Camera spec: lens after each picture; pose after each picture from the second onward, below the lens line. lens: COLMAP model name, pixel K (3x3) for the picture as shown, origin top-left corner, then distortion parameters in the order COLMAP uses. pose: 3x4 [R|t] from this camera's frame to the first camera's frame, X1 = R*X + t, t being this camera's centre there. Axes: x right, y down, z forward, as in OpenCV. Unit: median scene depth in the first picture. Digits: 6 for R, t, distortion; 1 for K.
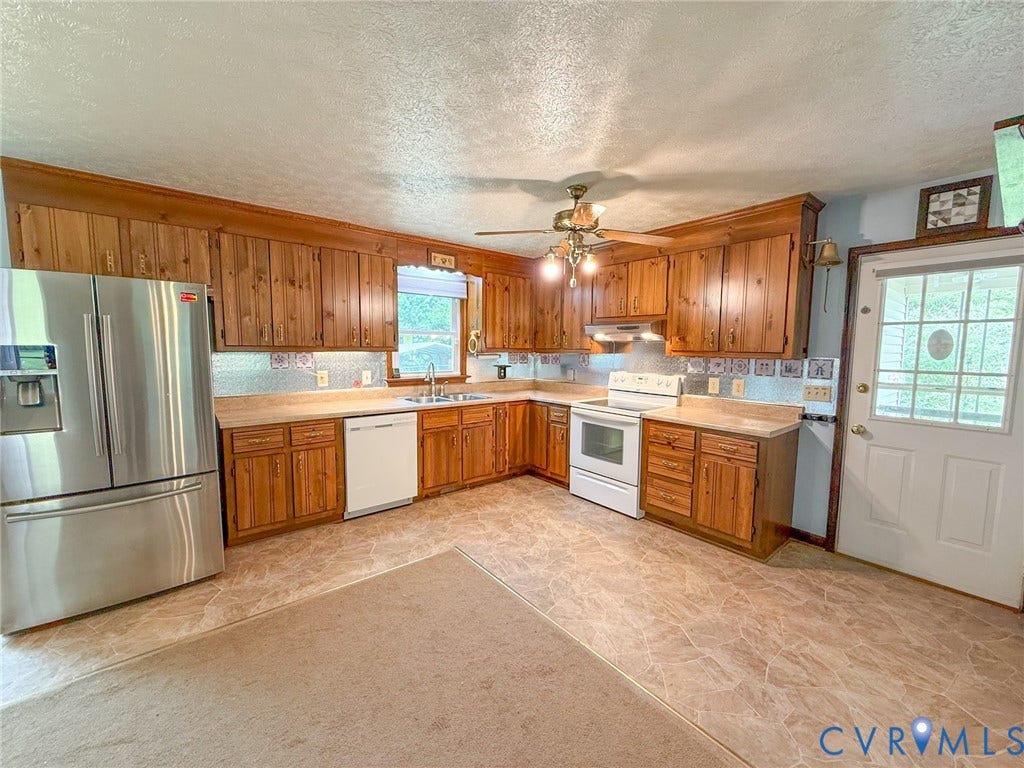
lens RADIAL K [[413.6, 0, 512.0], [0, 413.6, 384.0], [0, 0, 1]] dist [-0.003100, -0.000528]
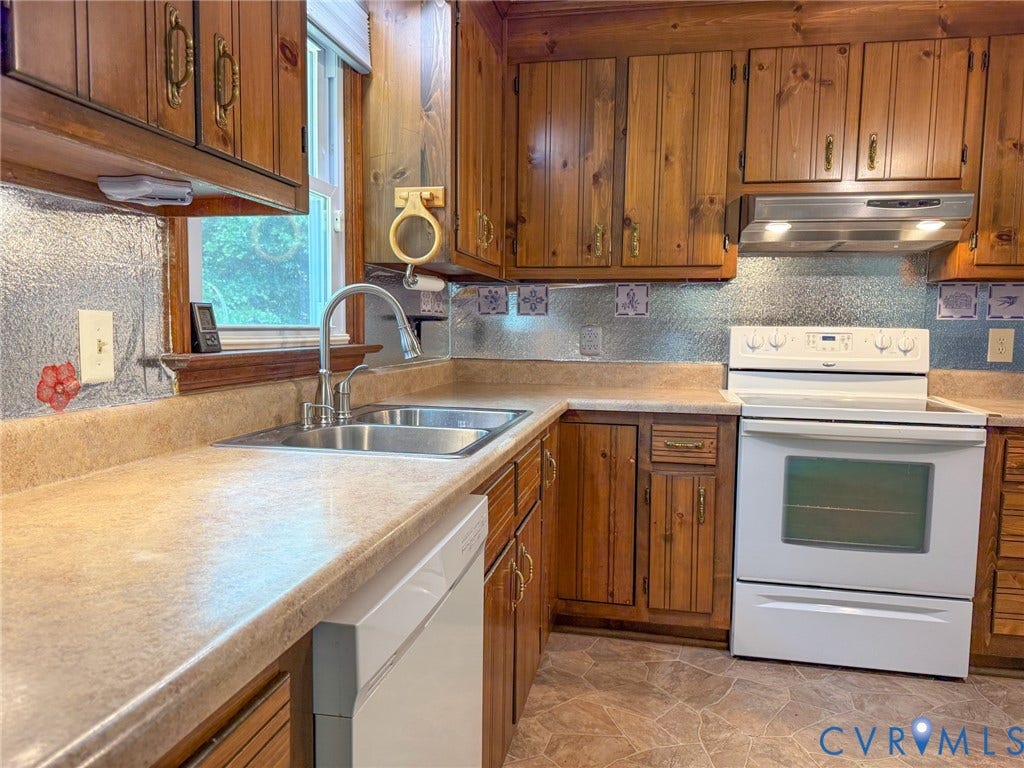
lens RADIAL K [[732.1, 0, 512.0], [0, 732.1, 384.0], [0, 0, 1]] dist [-0.011205, -0.004263]
pose [[0.775538, -0.049865, 0.629329, -0.412490], [0.051643, 0.998546, 0.015479, 0.005461], [-0.629186, 0.020496, 0.776985, 0.636540]]
